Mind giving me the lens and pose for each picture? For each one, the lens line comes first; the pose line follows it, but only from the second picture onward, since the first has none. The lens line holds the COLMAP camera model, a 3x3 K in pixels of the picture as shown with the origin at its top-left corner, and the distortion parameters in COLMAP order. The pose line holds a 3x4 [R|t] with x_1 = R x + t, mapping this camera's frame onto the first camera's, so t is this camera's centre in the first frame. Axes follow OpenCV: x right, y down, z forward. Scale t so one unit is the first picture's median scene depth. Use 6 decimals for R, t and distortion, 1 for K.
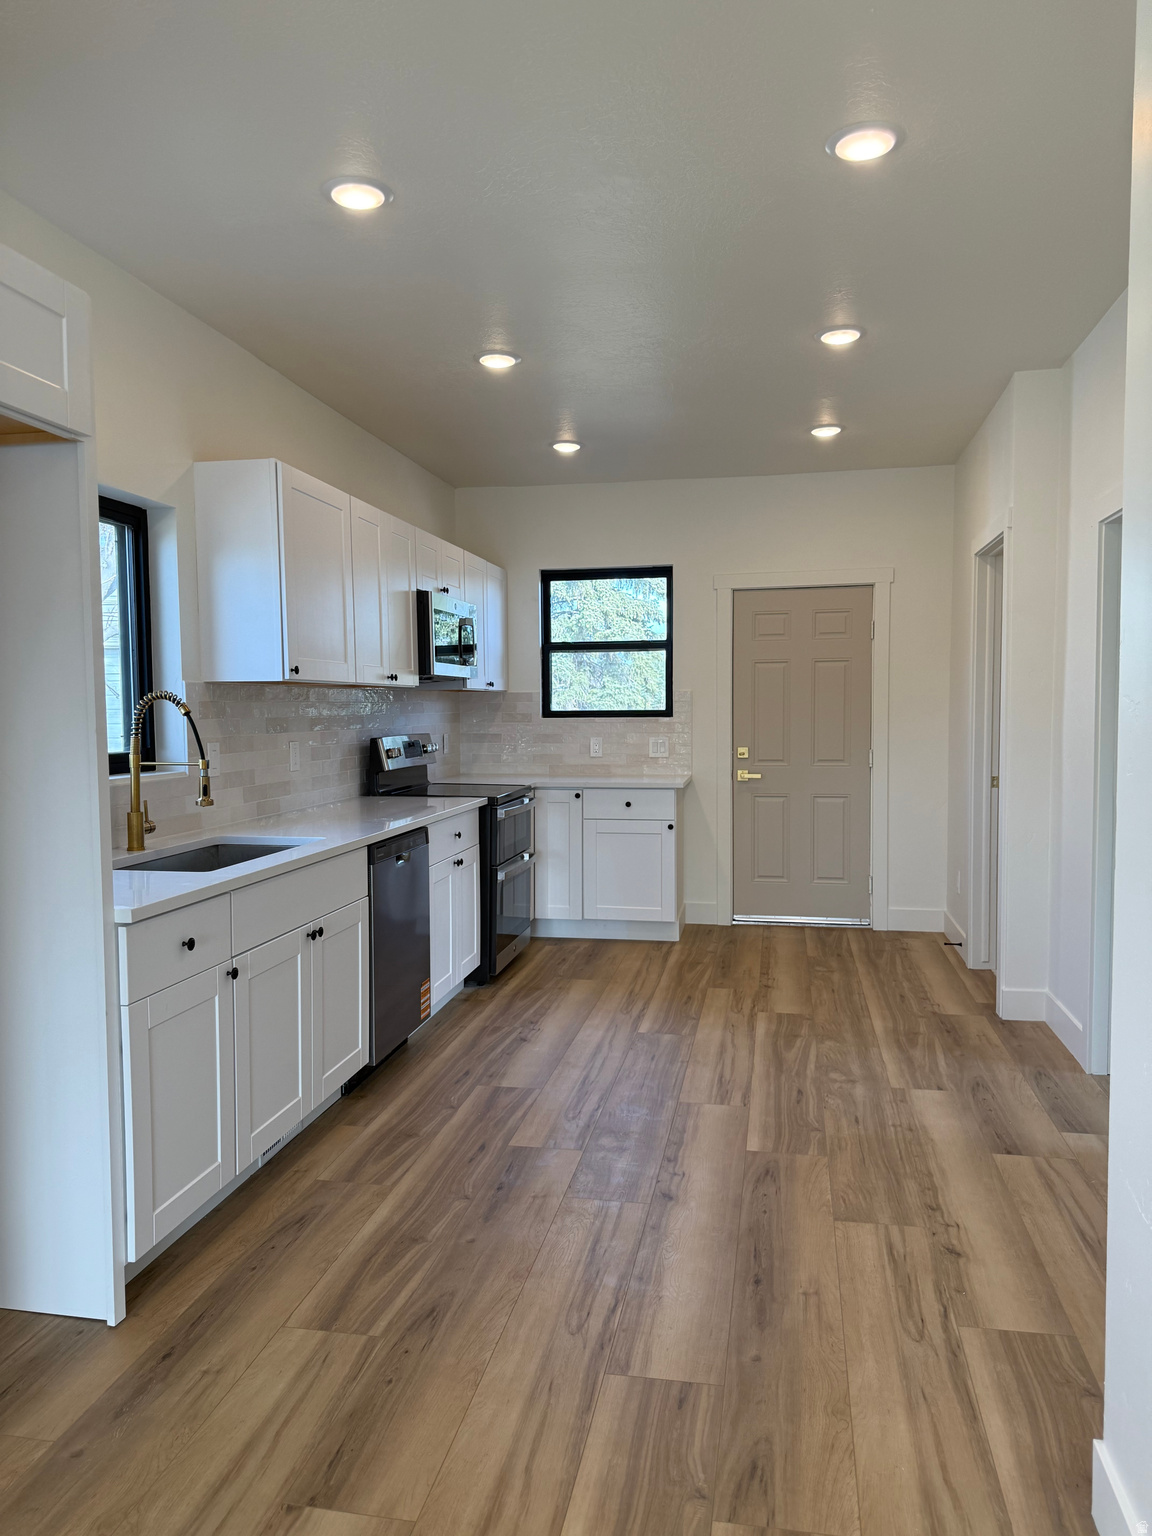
lens RADIAL K [[1097.2, 0, 570.9], [0, 1097.2, 780.1], [0, 0, 1]] dist [0.070869, -0.075771]
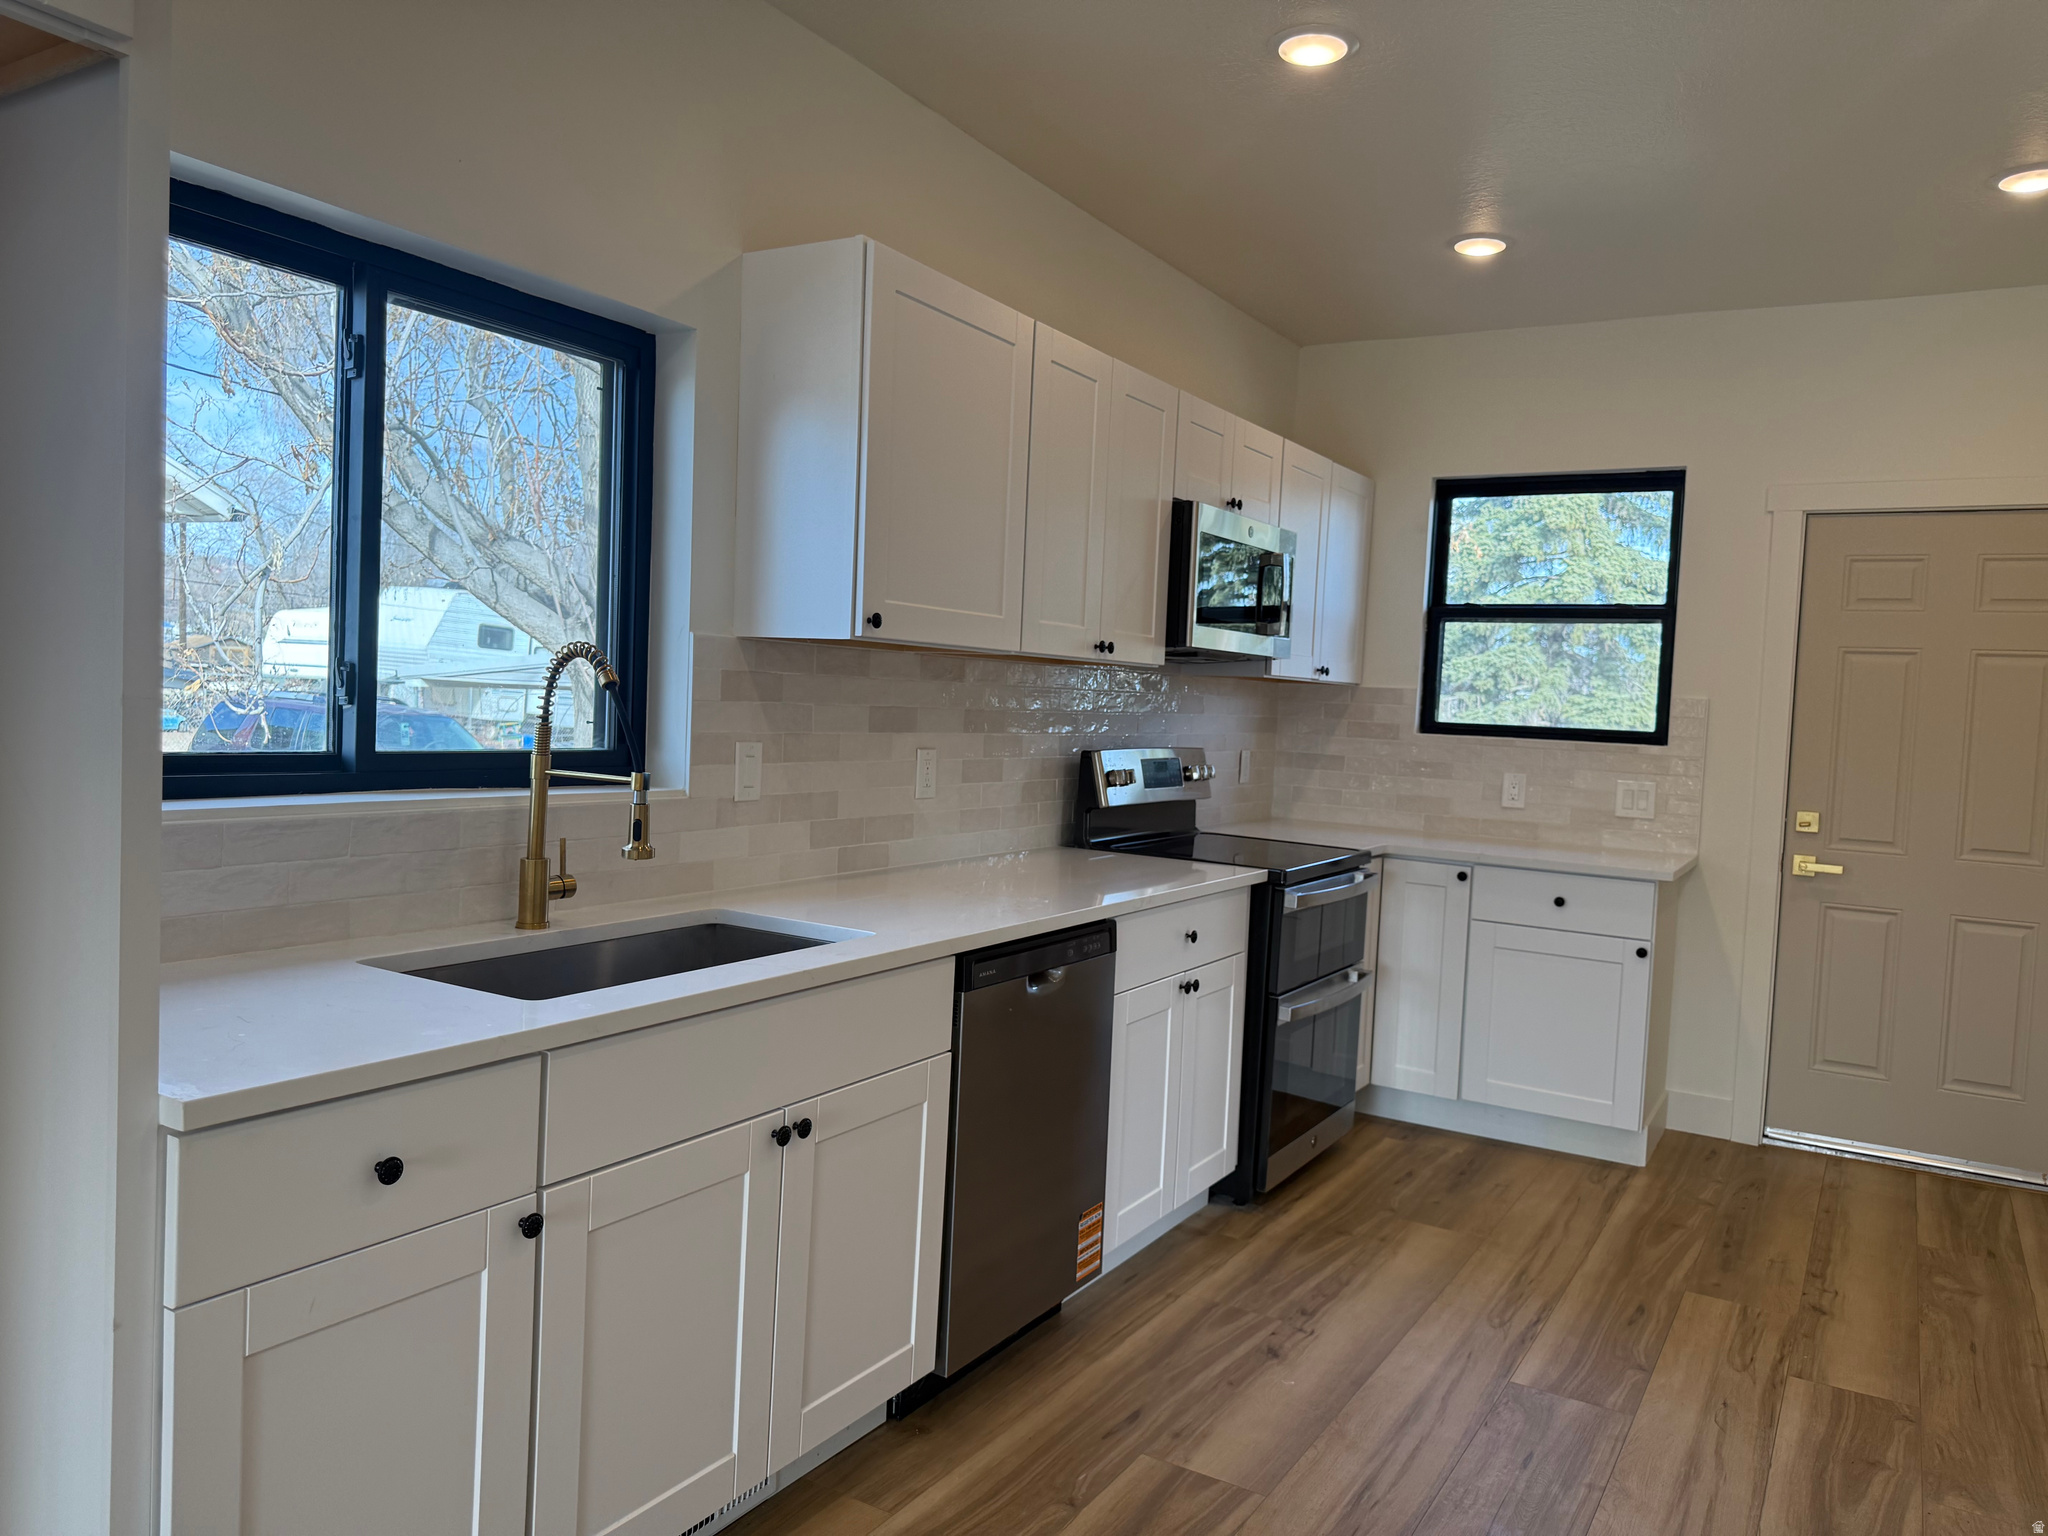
lens RADIAL K [[1463.0, 0, 1030.8], [0, 1463.0, 766.5], [0, 0, 1]] dist [0.070869, -0.075771]
pose [[0.939032, 0.068132, -0.337011, 0.060754], [-0.076775, 0.996972, -0.012368, -0.019213], [0.335148, 0.037488, 0.941419, 0.276881]]
